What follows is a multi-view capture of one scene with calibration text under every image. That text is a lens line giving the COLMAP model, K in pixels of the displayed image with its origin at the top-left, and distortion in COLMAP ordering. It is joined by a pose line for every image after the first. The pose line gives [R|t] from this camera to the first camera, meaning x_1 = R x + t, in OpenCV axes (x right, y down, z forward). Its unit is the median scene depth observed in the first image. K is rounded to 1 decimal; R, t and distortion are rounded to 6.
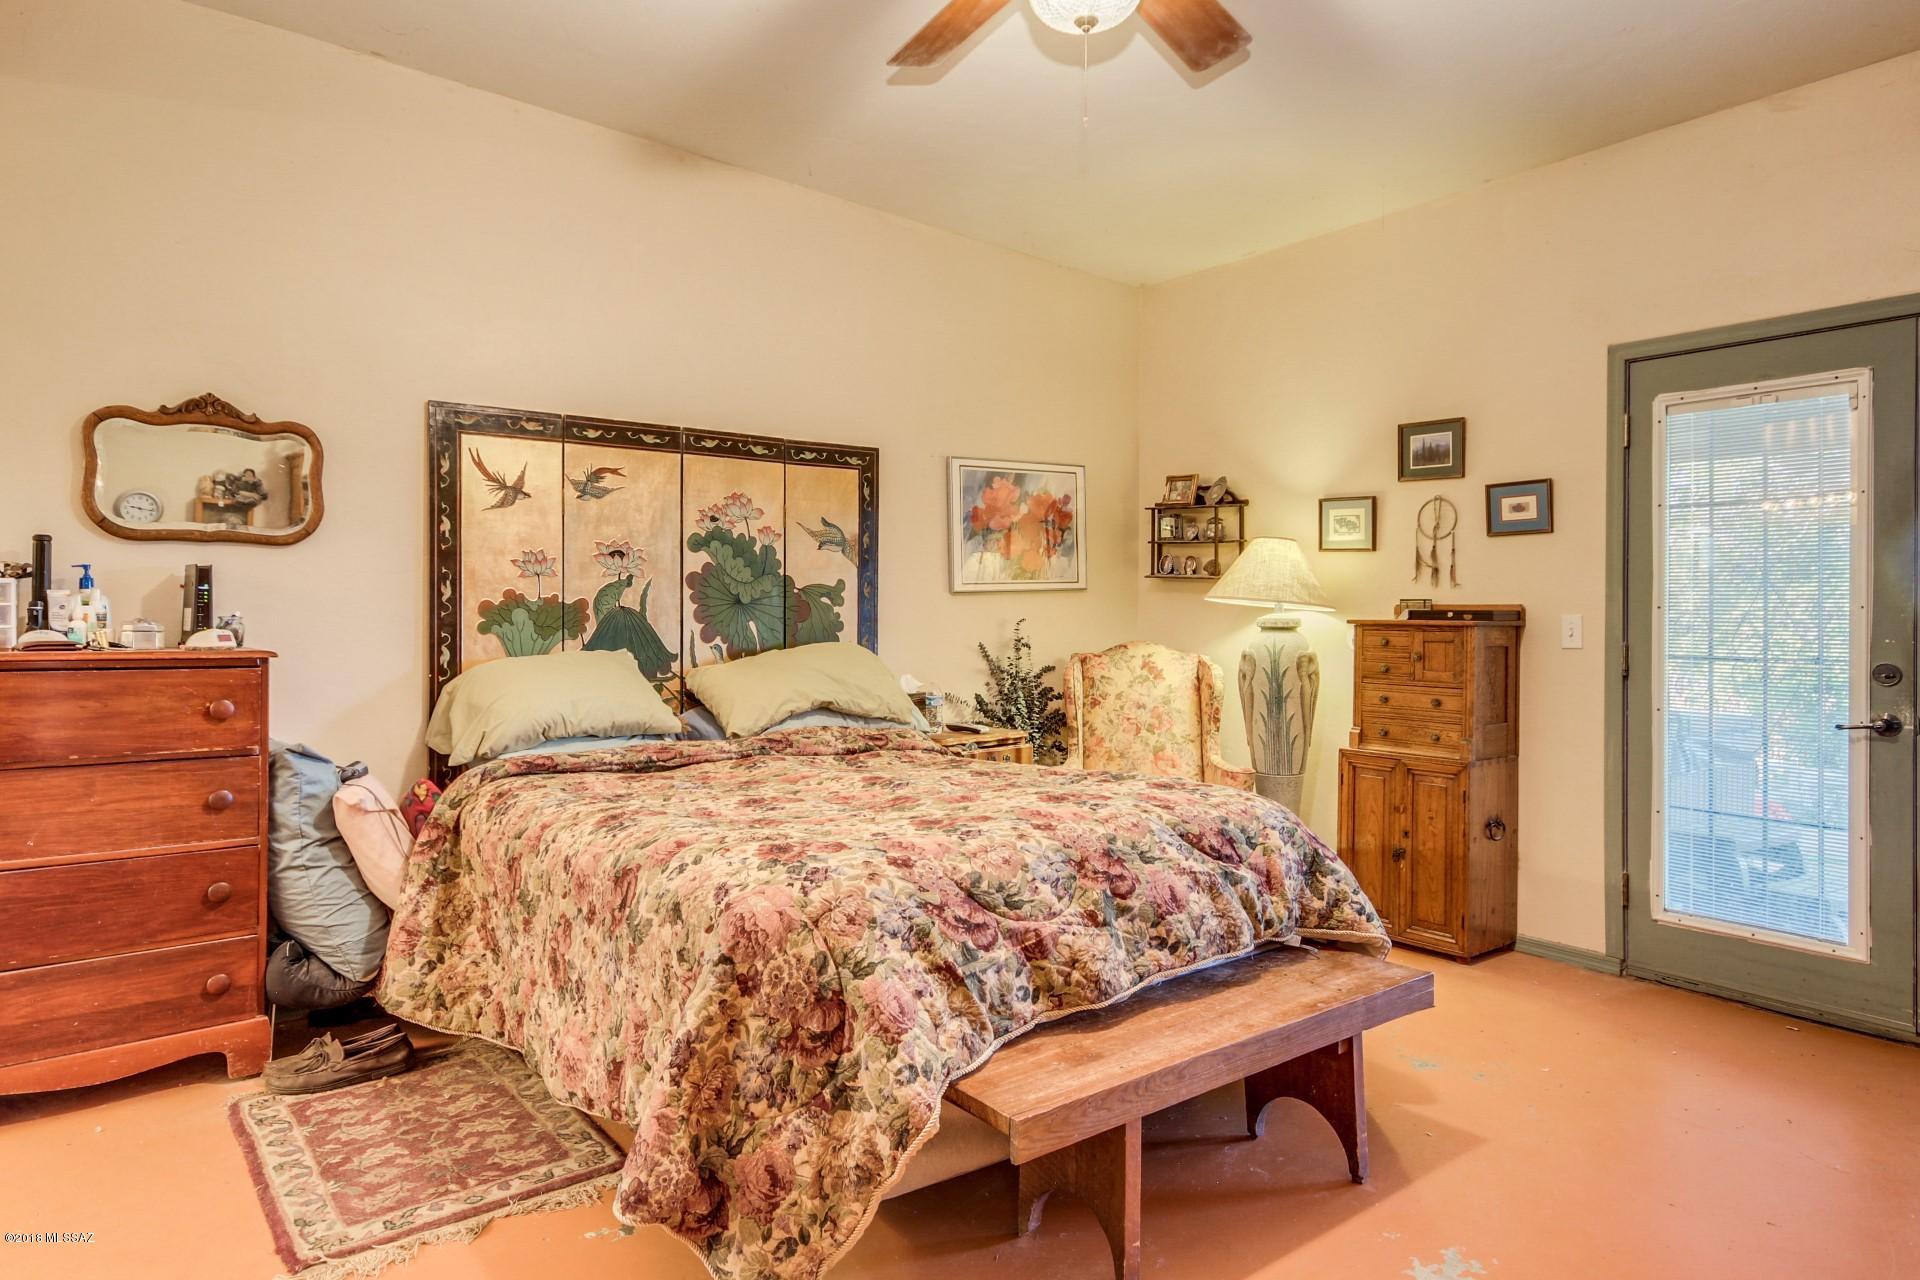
lens RADIAL K [[1126.0, 0, 960.5], [0, 1126.0, 607.2], [0, 0, 1]] dist [0.001132, 0.001083]
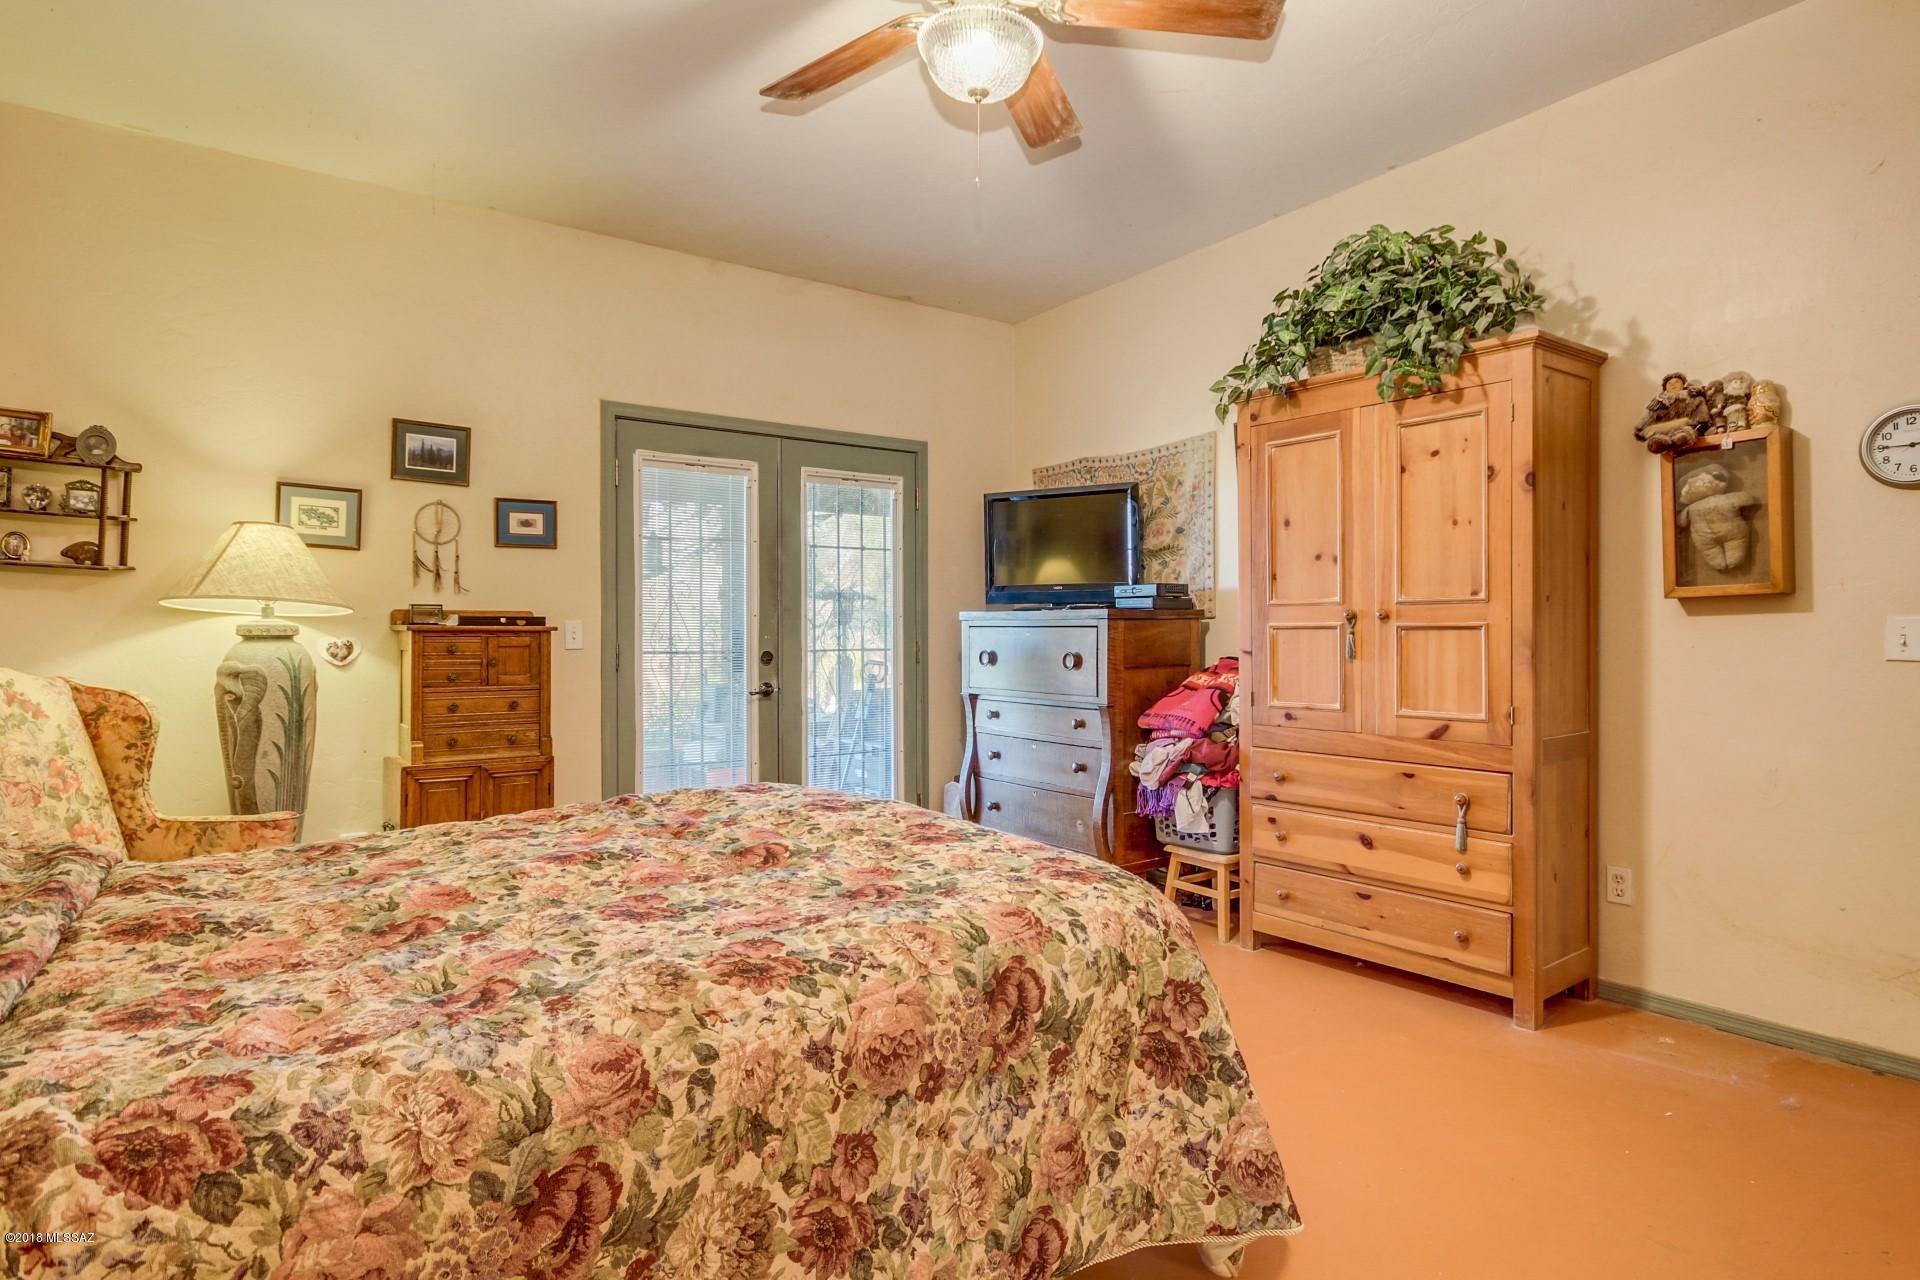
lens RADIAL K [[1058.3, 0, 960.0], [0, 1058.3, 640.0], [0, 0, 1]] dist [0.000271, 0.000158]
pose [[0.017951, -0.015455, 0.999719, -0.520020], [-0.004763, 0.999868, 0.015542, 0.007481], [-0.999828, -0.005041, 0.017875, 0.545727]]
